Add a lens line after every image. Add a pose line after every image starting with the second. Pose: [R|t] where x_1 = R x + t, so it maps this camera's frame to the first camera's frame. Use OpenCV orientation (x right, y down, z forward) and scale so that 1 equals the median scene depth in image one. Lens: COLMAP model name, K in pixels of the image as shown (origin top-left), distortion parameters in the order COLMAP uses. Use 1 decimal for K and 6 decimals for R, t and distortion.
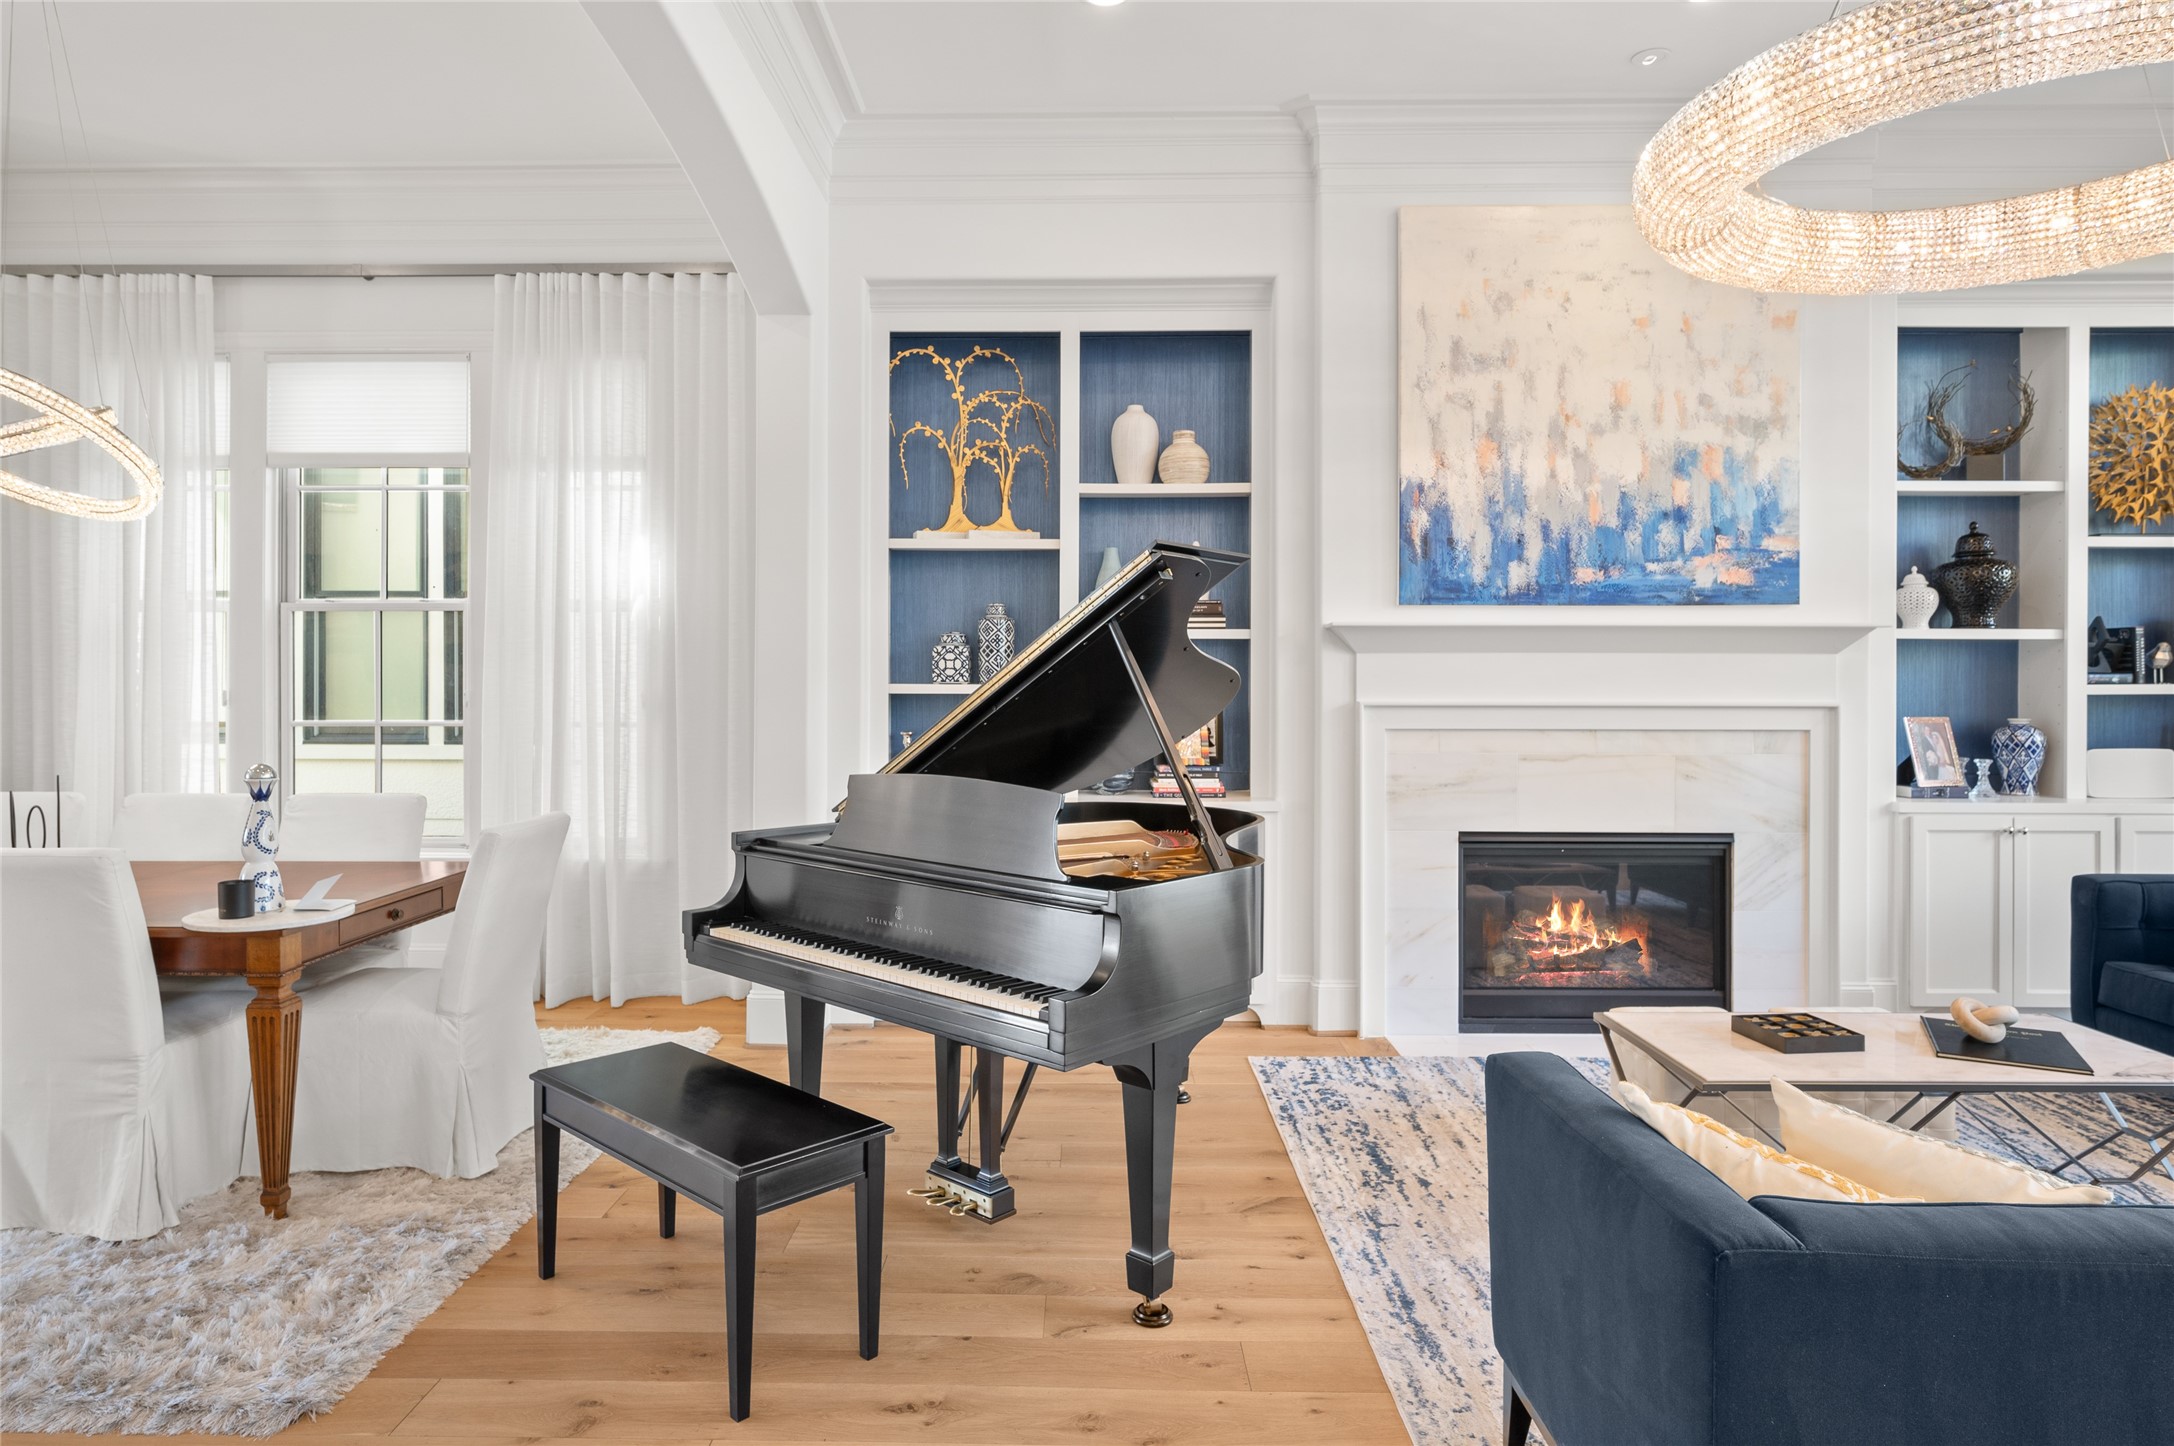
lens RADIAL K [[1268.4, 0, 1064.2], [0, 1268.4, 685.1], [0, 0, 1]] dist [-0.001812, -0.000528]
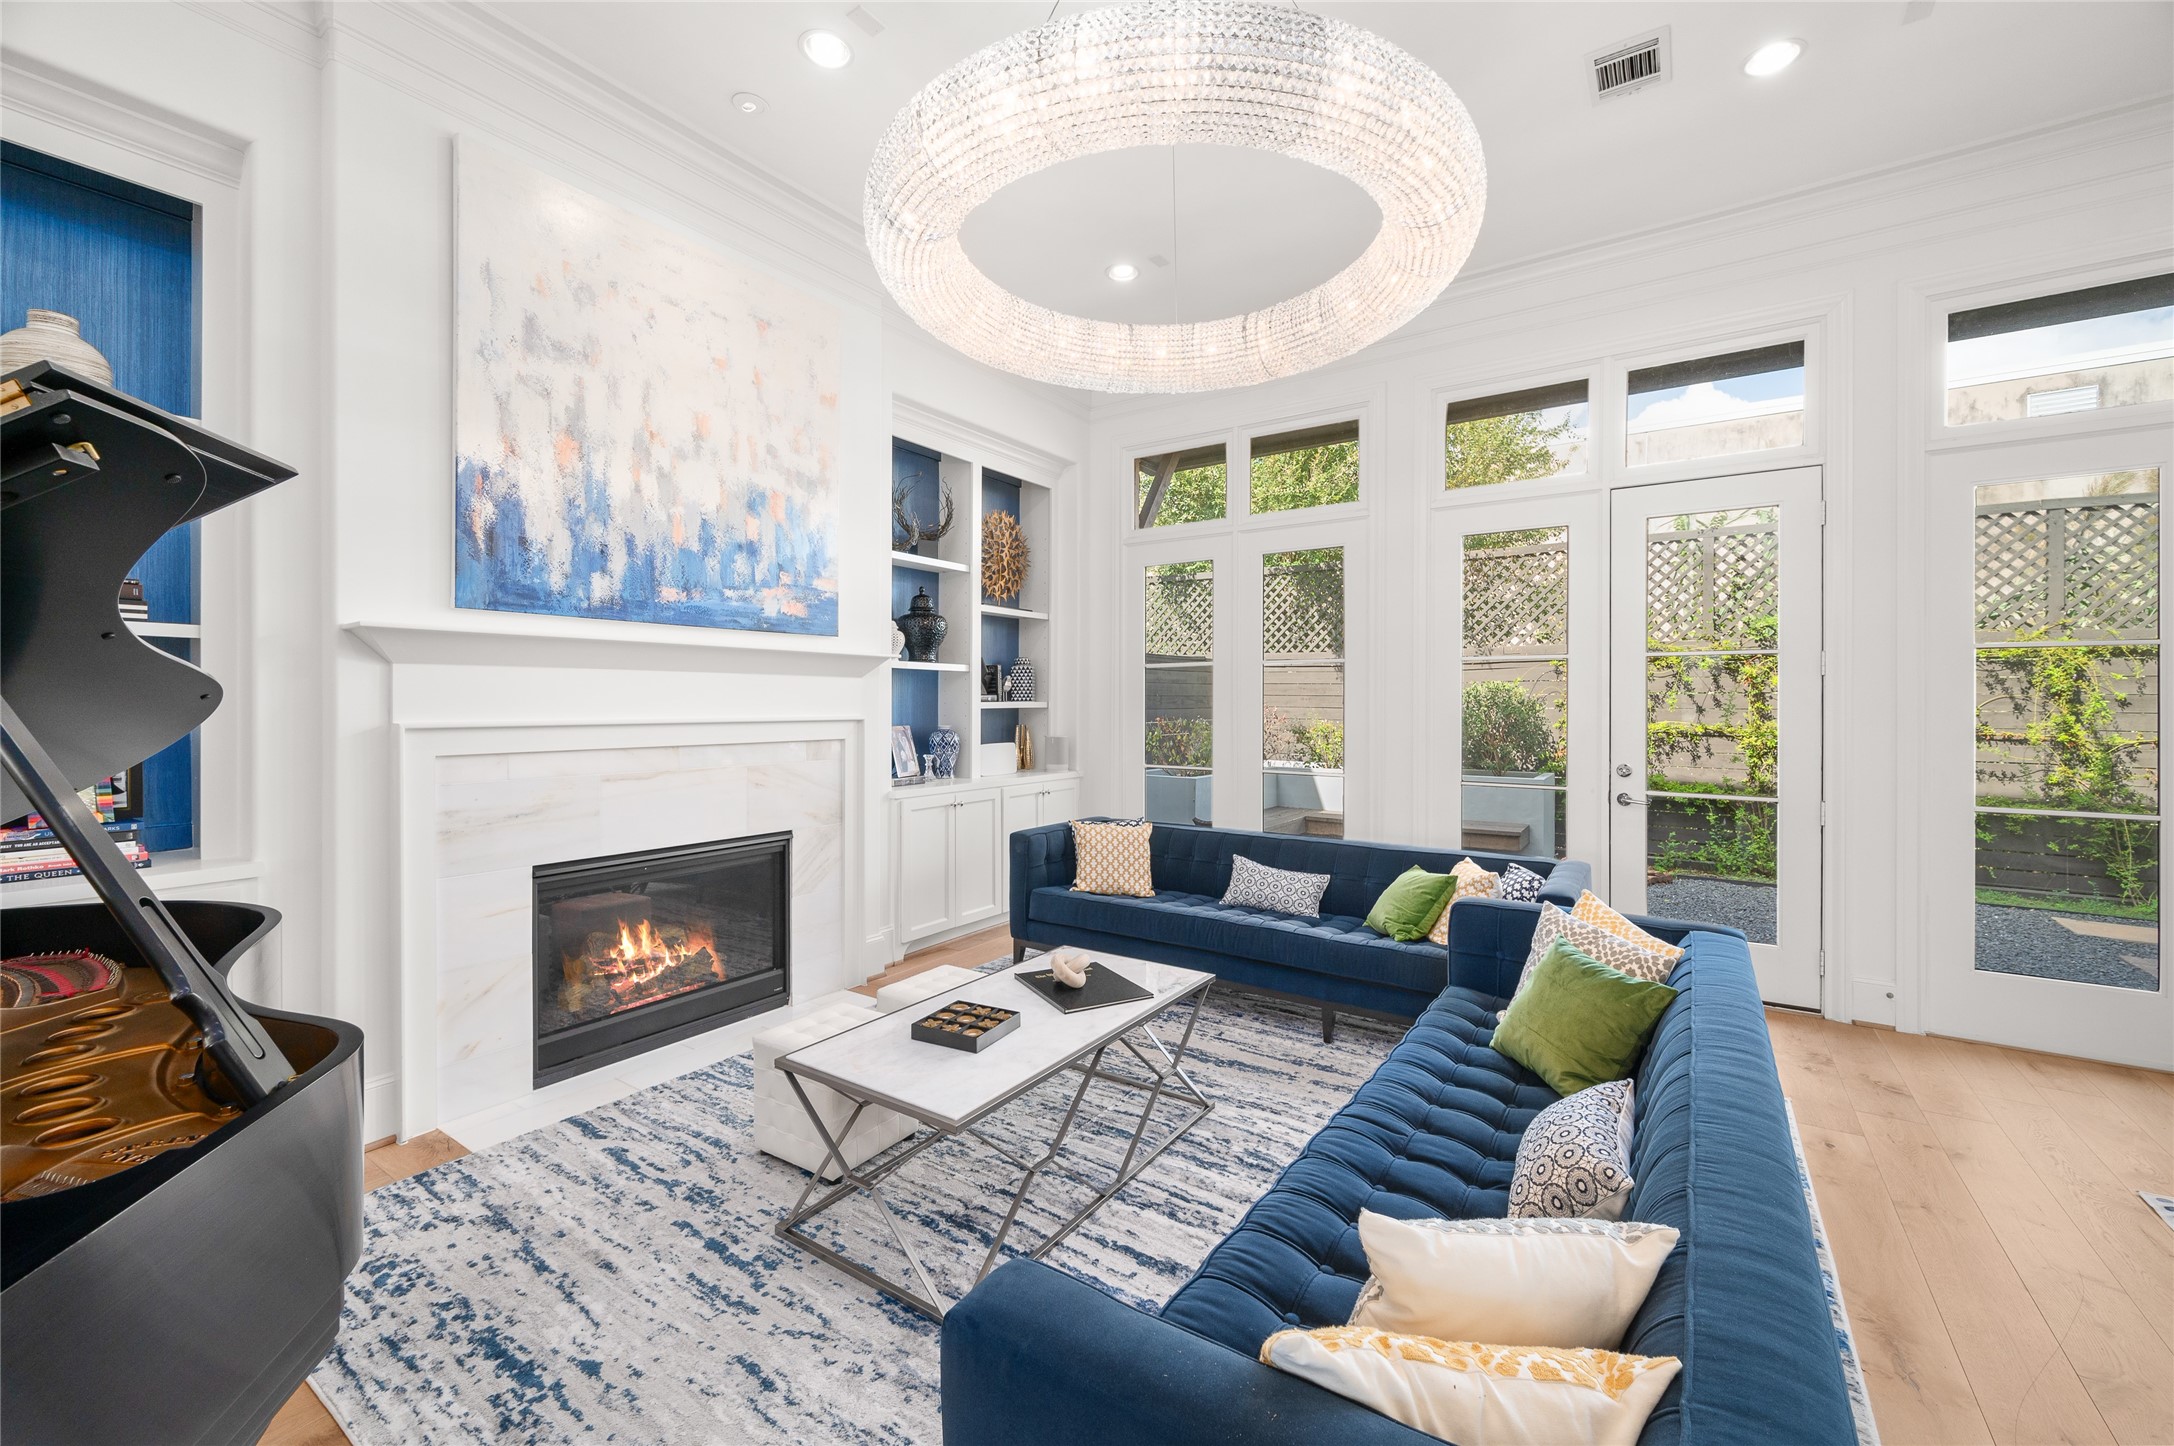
lens RADIAL K [[871.3, 0, 1100.2], [0, 871.3, 704.4], [0, 0, 1]] dist [-0.001241, -0.000811]
pose [[0.543774, -0.002771, 0.839227, 0.012754], [0.002663, 0.999995, 0.001576, 0.001143], [-0.839228, 0.001378, 0.543778, 0.330720]]
